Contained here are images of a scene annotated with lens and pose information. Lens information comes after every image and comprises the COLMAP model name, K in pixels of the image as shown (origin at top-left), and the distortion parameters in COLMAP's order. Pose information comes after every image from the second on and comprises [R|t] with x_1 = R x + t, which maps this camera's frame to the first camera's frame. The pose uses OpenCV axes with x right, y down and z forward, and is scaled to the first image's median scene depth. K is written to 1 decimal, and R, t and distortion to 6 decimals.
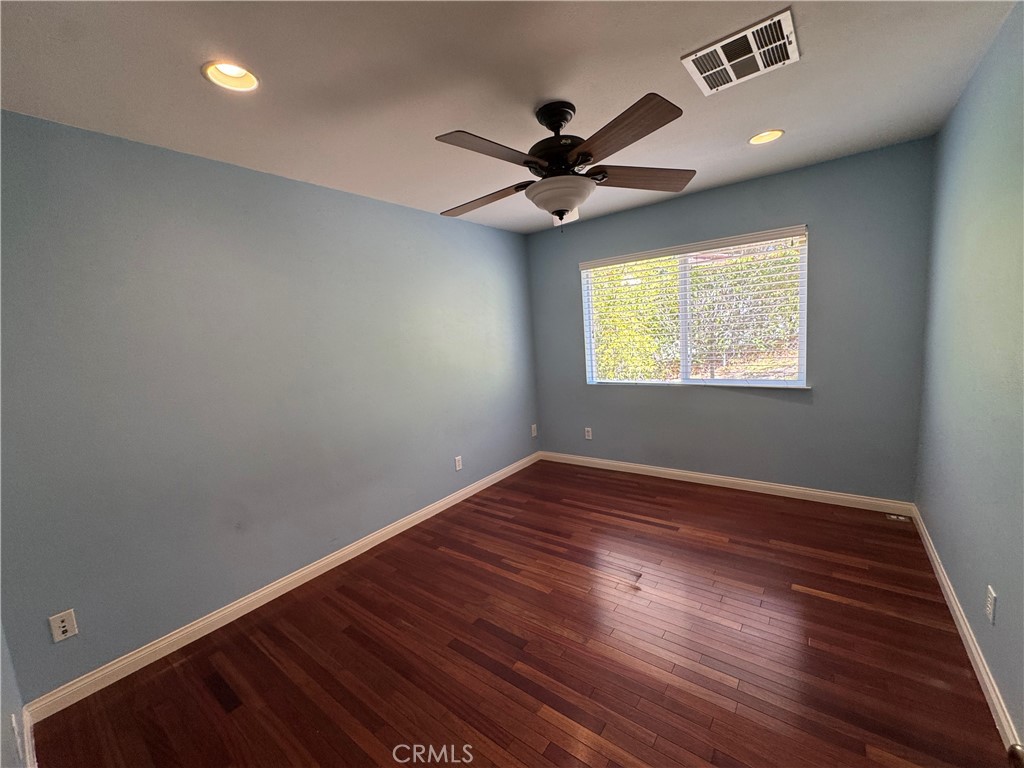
lens RADIAL K [[413.5, 0, 508.4], [0, 413.5, 385.1], [0, 0, 1]] dist [0.000355, -0.000032]
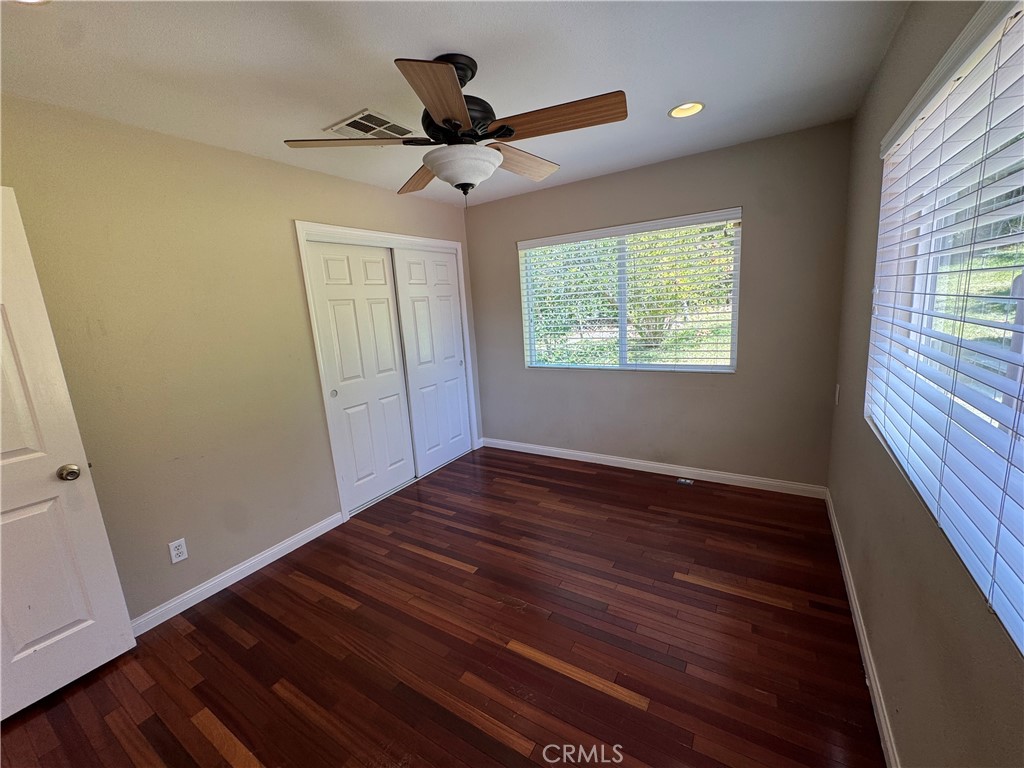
lens RADIAL K [[413.5, 0, 512.0], [0, 413.5, 382.3], [0, 0, 1]] dist [0.000355, -0.000032]
pose [[0.993637, -0.020815, 0.110692, 0.084198], [0.015664, 0.998762, 0.047203, -0.026980], [-0.111538, -0.045169, 0.992733, 0.066004]]
